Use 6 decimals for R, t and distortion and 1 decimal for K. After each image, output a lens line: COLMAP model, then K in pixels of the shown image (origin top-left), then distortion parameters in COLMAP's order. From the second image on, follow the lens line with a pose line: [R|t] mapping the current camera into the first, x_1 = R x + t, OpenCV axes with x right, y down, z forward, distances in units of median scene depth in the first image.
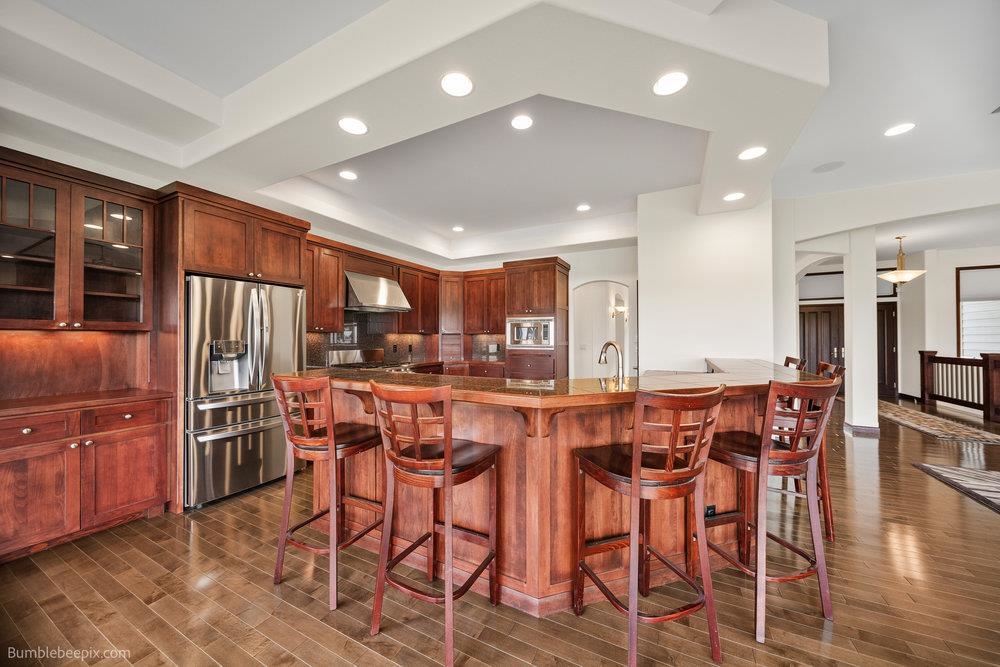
lens RADIAL K [[350.0, 0, 498.7], [0, 350.0, 334.6], [0, 0, 1]] dist [-0.001285, -0.000787]
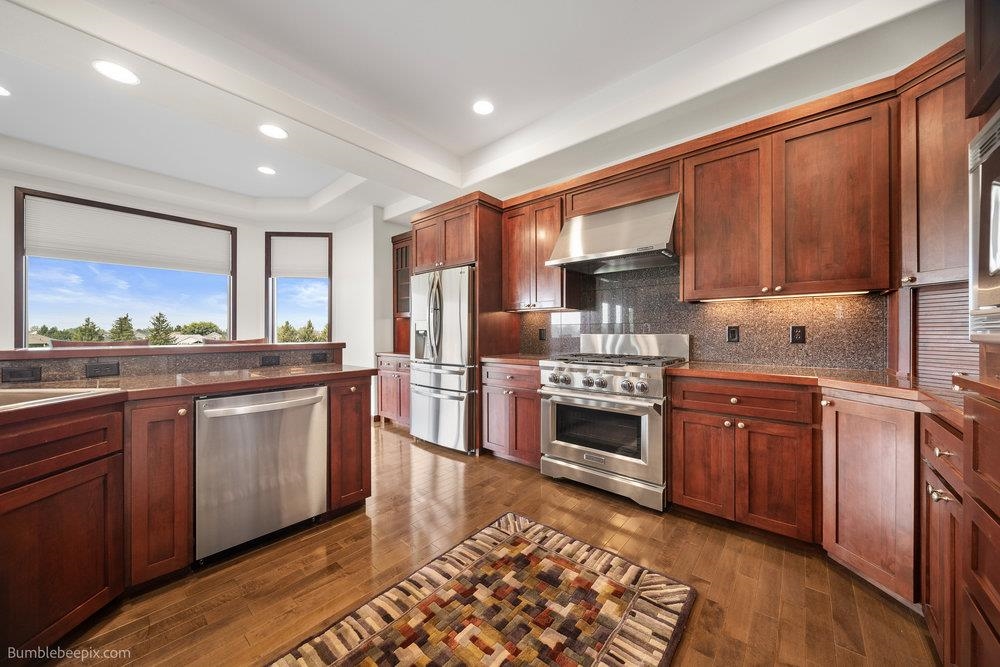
lens RADIAL K [[350.0, 0, 498.7], [0, 350.0, 334.6], [0, 0, 1]] dist [-0.001285, -0.000787]
pose [[-0.238372, 0.005634, -0.971158, 0.392319], [0.013321, 0.999908, 0.002532, 0.062822], [0.971083, -0.012333, -0.238425, 1.459979]]
